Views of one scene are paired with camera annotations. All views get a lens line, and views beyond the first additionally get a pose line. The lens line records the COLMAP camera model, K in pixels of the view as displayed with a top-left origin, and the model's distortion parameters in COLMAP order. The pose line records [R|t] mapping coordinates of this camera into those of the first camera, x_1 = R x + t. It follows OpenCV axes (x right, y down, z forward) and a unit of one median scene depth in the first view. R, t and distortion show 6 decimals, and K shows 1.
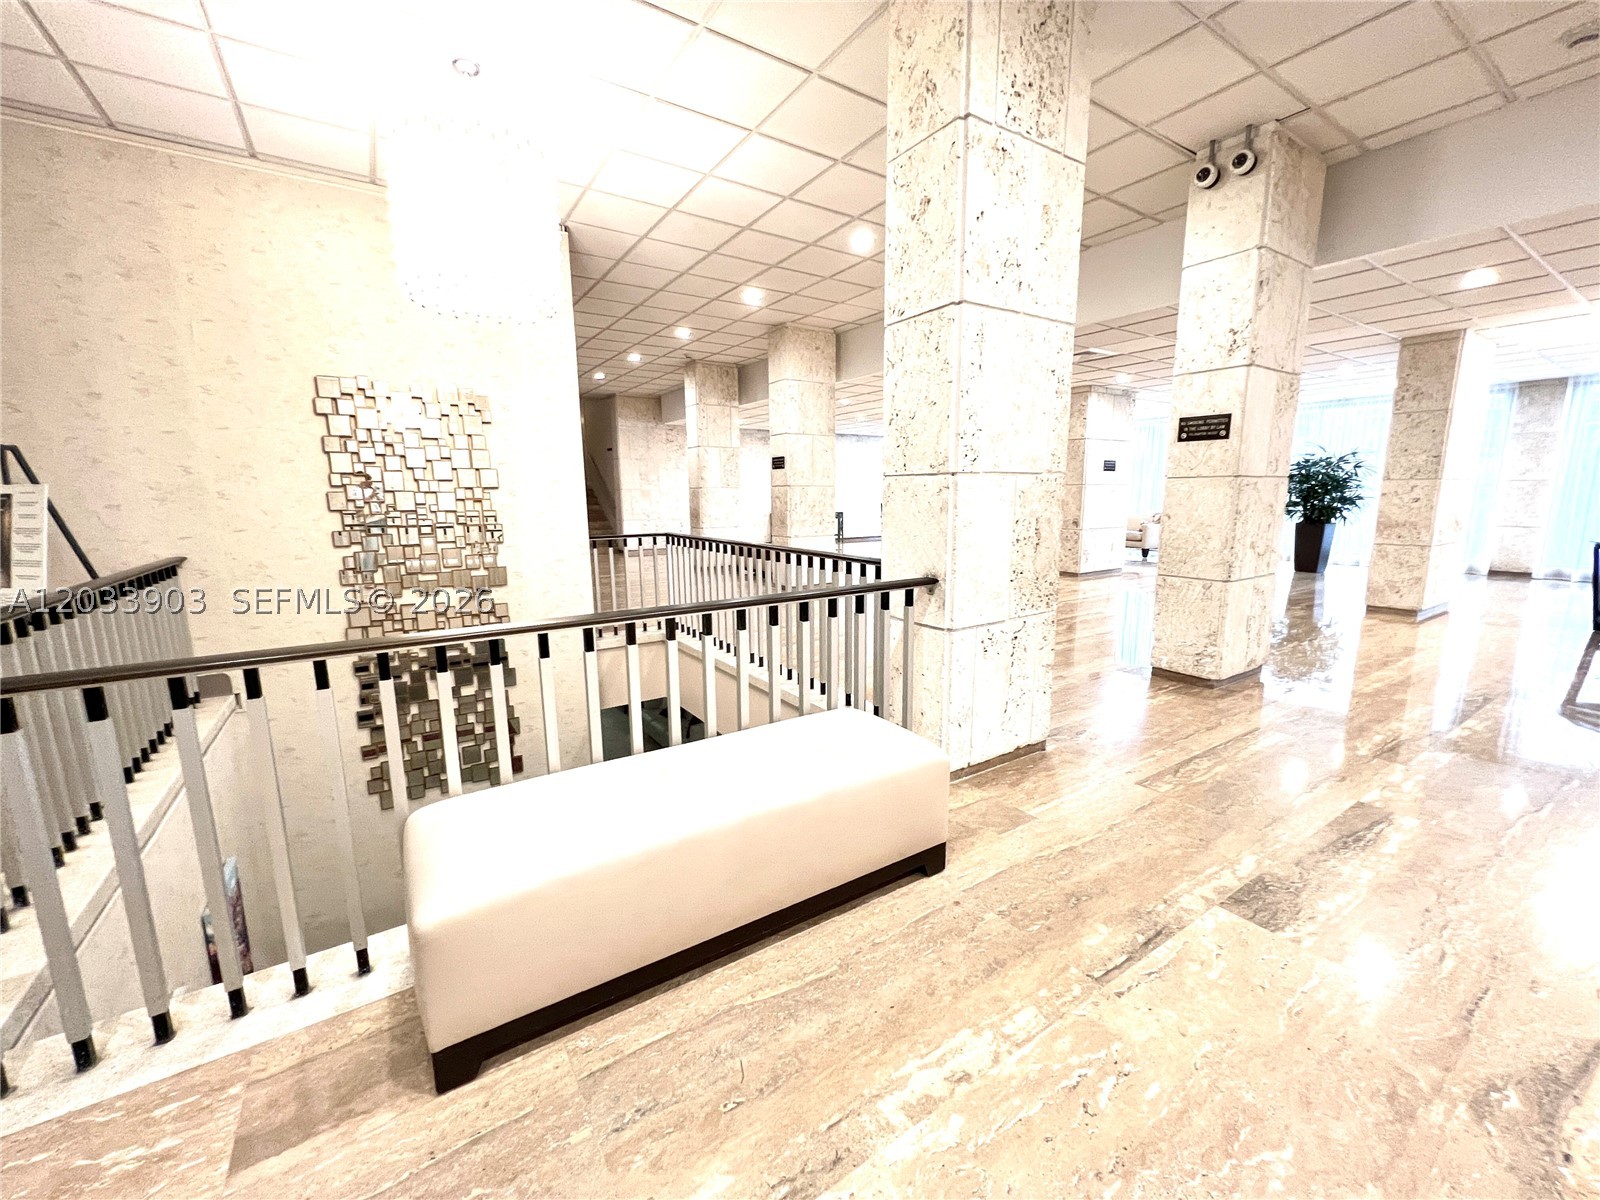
lens RADIAL K [[639.9, 0, 798.8], [0, 639.9, 602.4], [0, 0, 1]] dist [-0.000392, -0.000169]
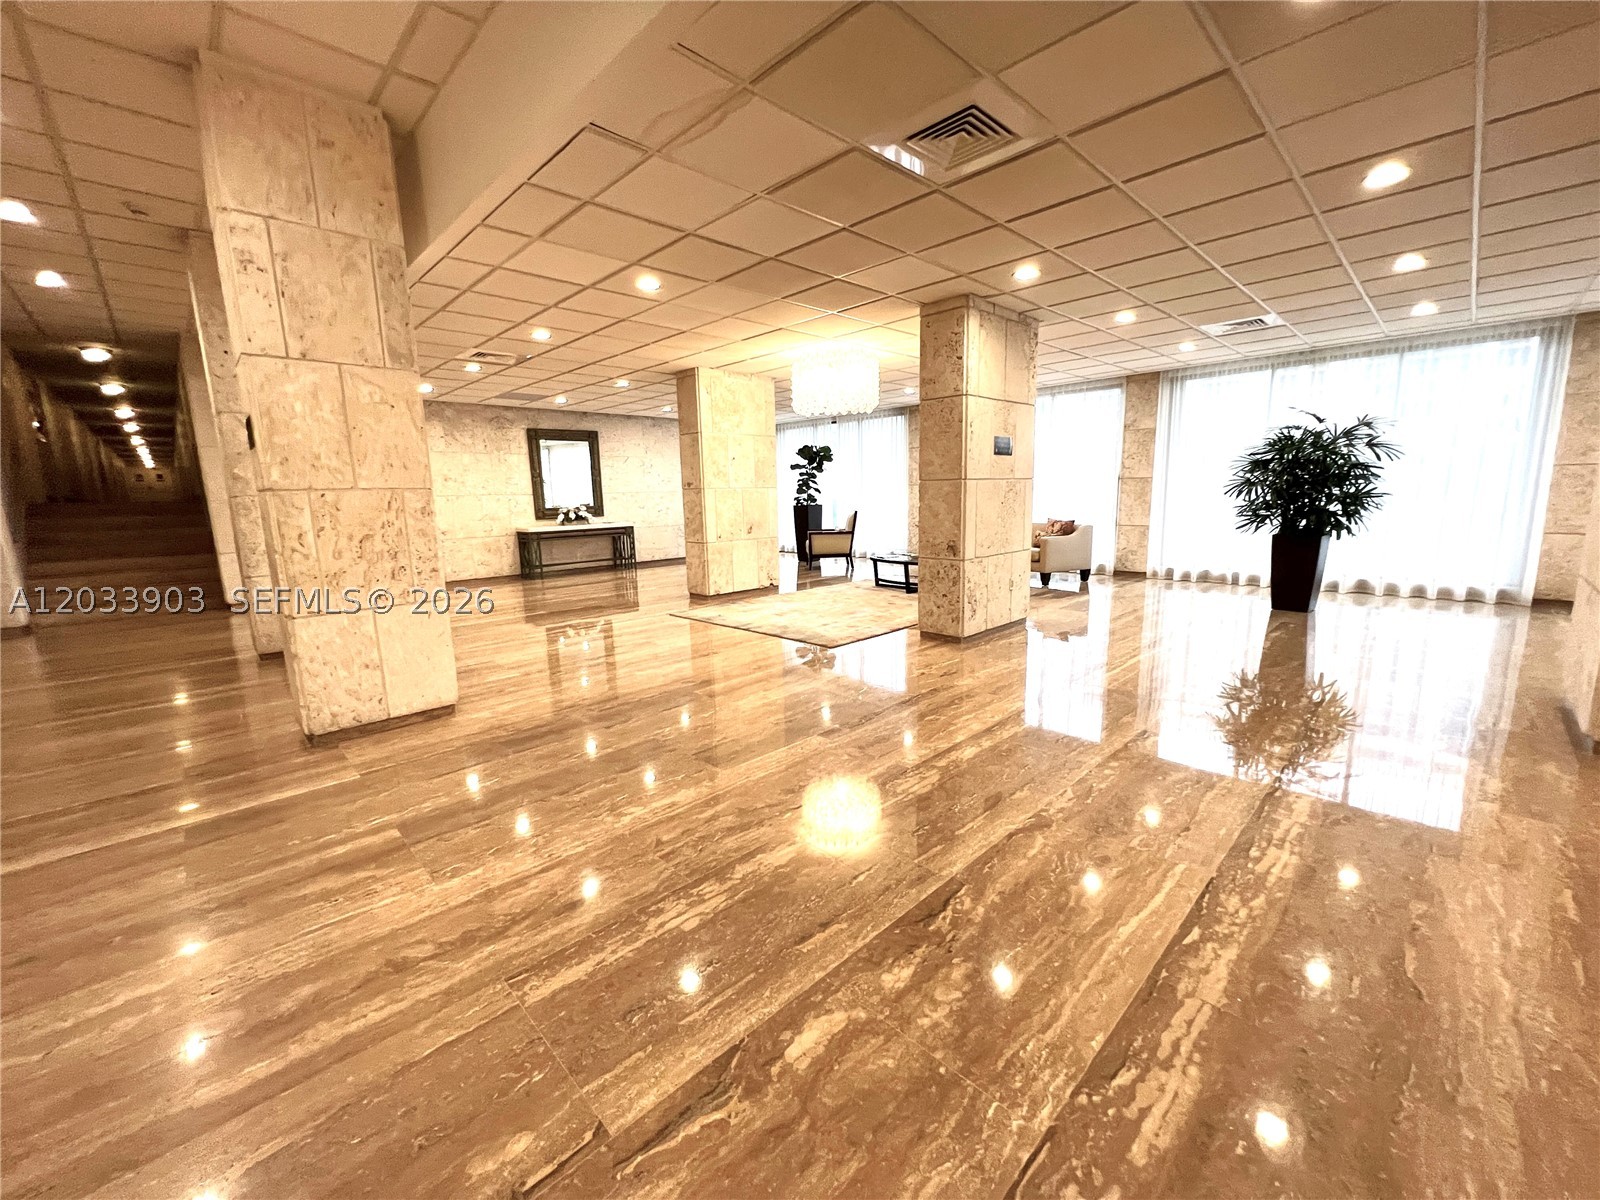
lens RADIAL K [[639.9, 0, 798.8], [0, 639.9, 602.4], [0, 0, 1]] dist [-0.000392, -0.000169]
pose [[0.982245, -0.047403, 0.181513, 0.501584], [0.048244, 0.998836, -0.000221, -0.211481], [-0.181291, 0.008974, 0.983389, 1.205336]]
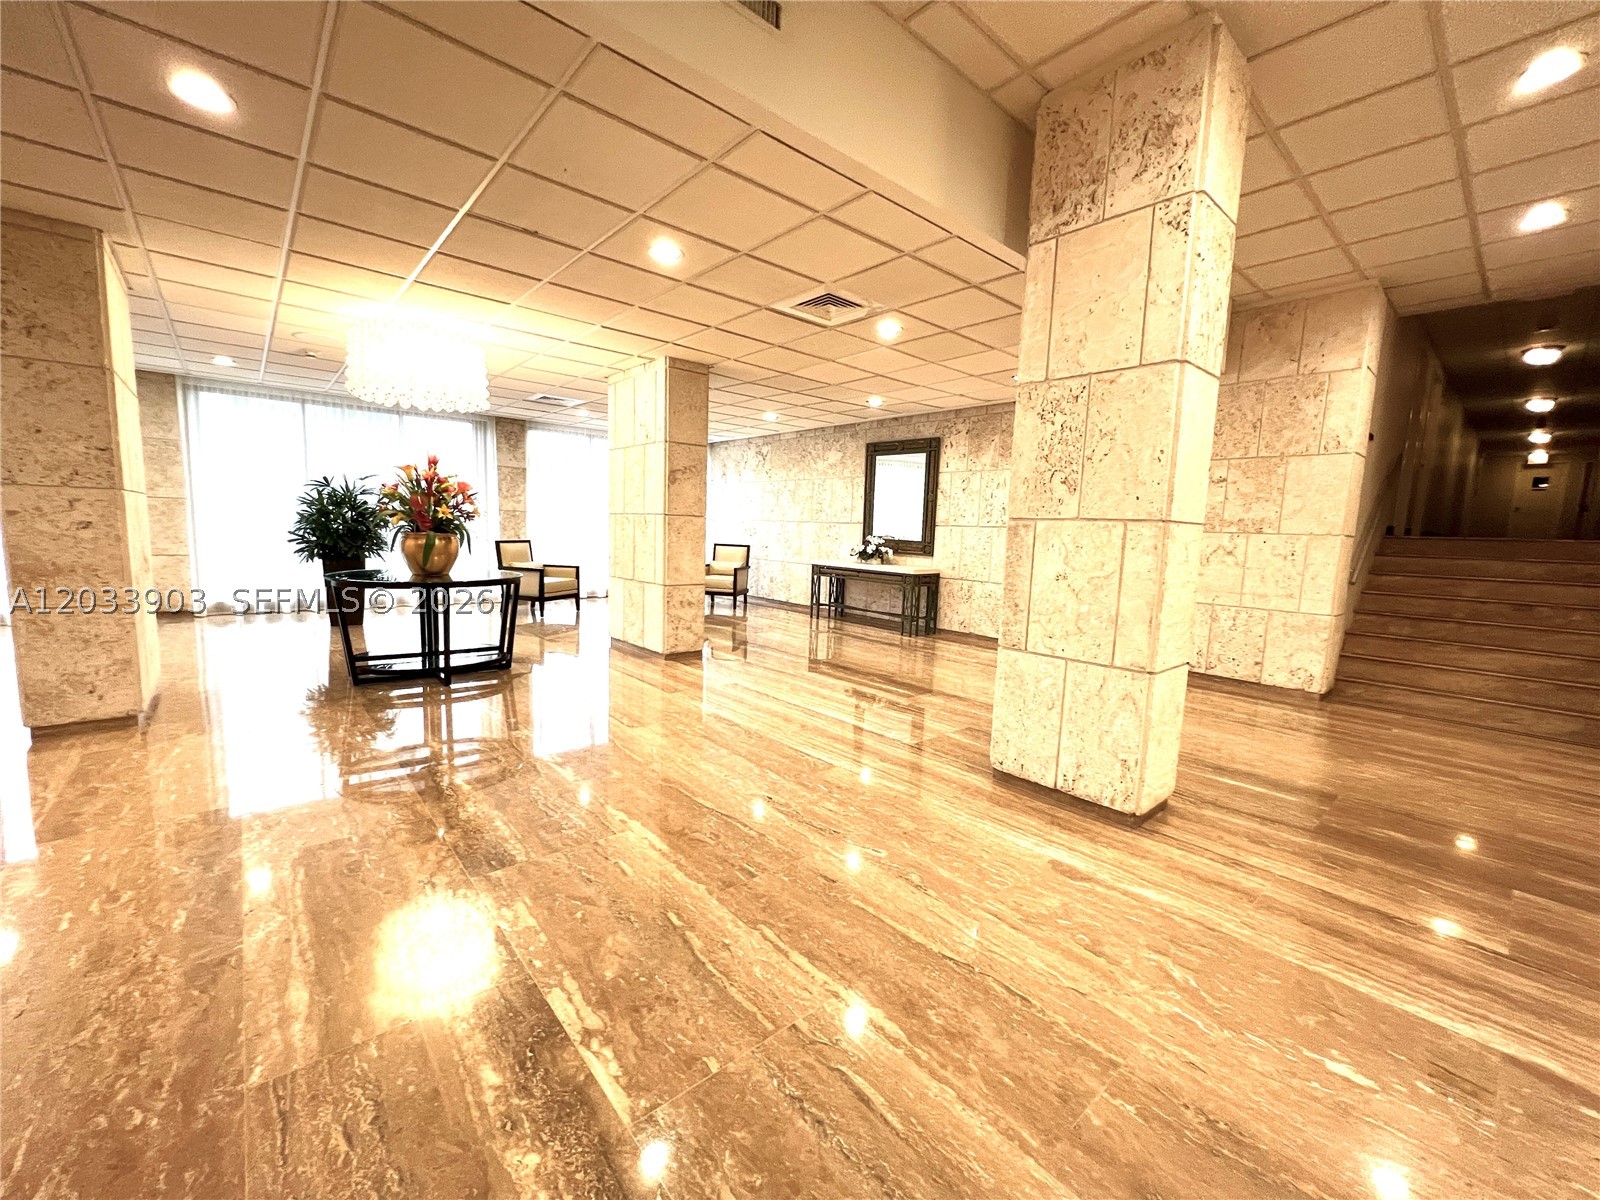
lens RADIAL K [[639.9, 0, 798.8], [0, 639.9, 602.4], [0, 0, 1]] dist [-0.000392, -0.000169]
pose [[-0.135149, -0.112951, 0.984366, 0.557725], [0.136186, 0.981935, 0.131369, -0.139943], [-0.981421, 0.151812, -0.117325, 0.791660]]
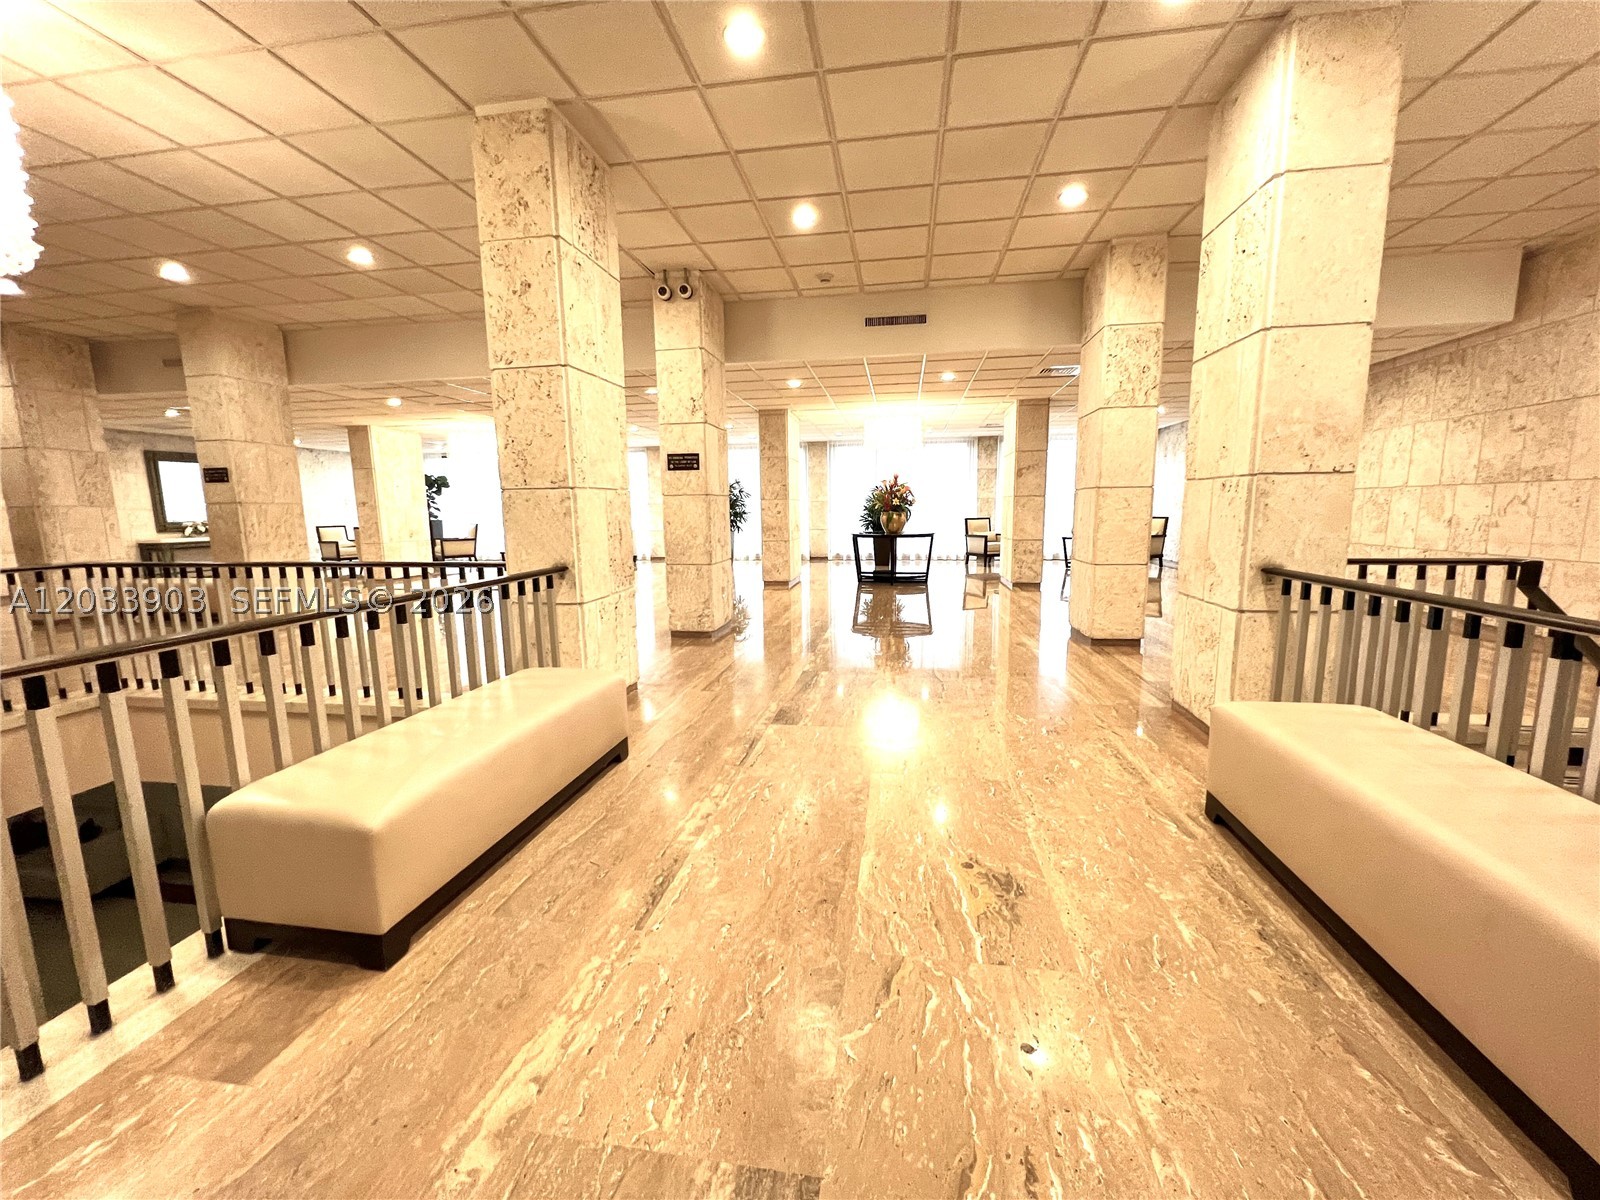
lens RADIAL K [[639.9, 0, 798.8], [0, 639.9, 602.4], [0, 0, 1]] dist [-0.000392, -0.000169]
pose [[0.676544, -0.109919, 0.728152, -0.311052], [0.134651, 0.990592, 0.024429, 0.049614], [-0.723987, 0.081519, 0.684980, -0.182424]]
